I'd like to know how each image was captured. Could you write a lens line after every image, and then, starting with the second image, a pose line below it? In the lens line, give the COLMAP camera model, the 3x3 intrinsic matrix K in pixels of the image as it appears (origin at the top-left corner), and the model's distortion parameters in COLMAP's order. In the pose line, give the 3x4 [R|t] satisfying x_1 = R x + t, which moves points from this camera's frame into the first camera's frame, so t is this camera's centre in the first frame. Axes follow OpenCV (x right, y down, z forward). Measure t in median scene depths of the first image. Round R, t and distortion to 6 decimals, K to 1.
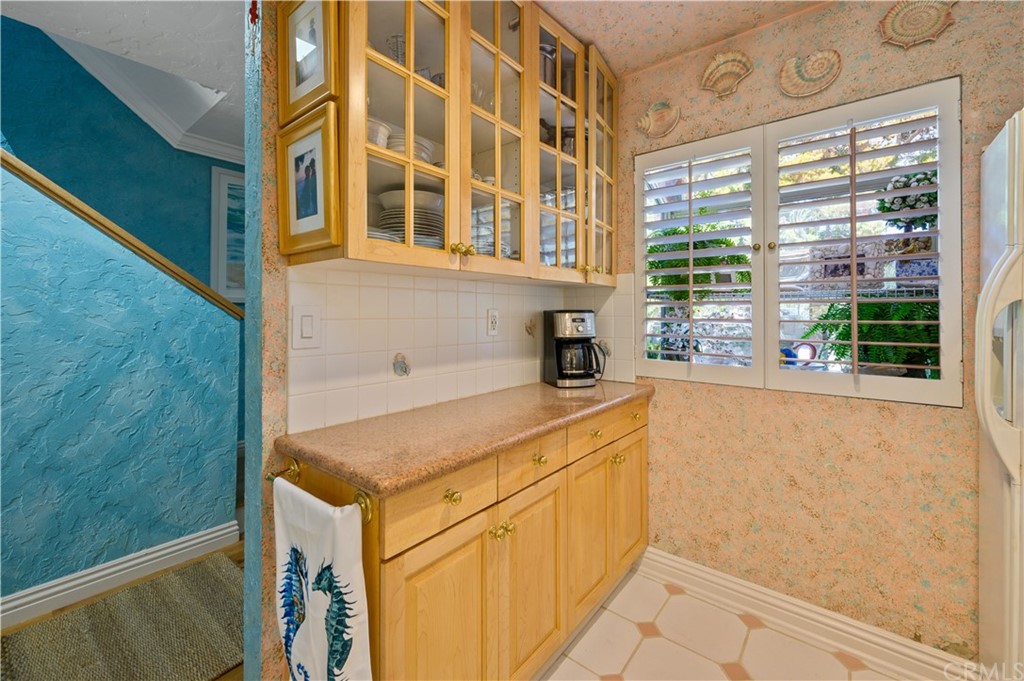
lens RADIAL K [[407.4, 0, 549.1], [0, 407.4, 308.3], [0, 0, 1]] dist [-0.007515, 0.000075]
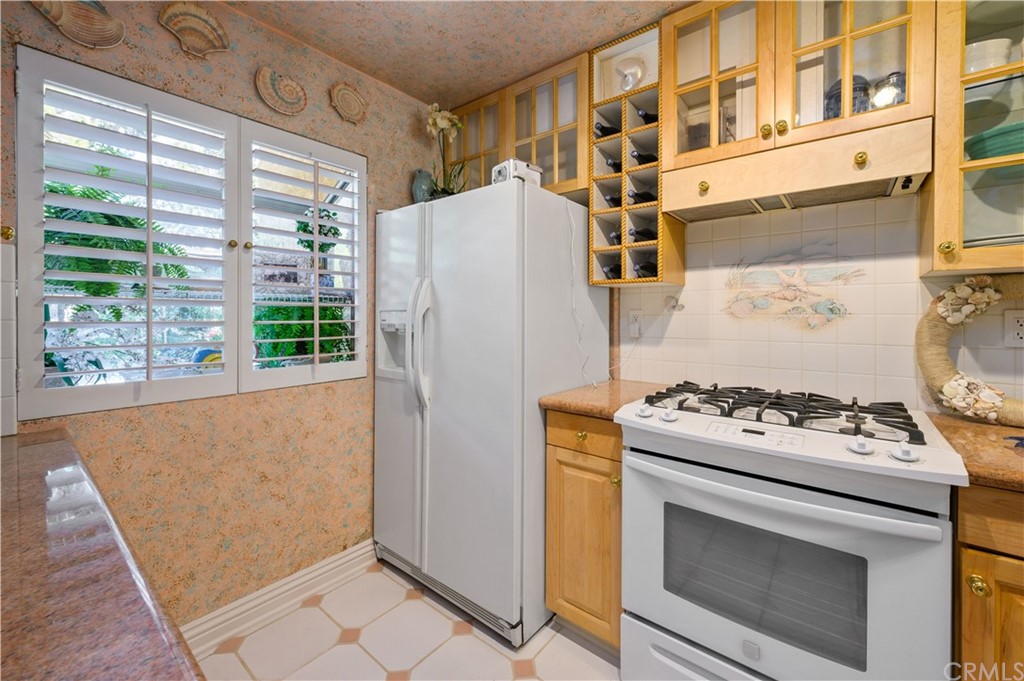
lens RADIAL K [[407.4, 0, 518.1], [0, 407.4, 317.9], [0, 0, 1]] dist [-0.007515, 0.000075]
pose [[0.035005, -0.005493, 0.999372, -0.411405], [-0.011810, 0.999913, 0.005910, 0.006663], [-0.999317, -0.012009, 0.034937, 0.318784]]
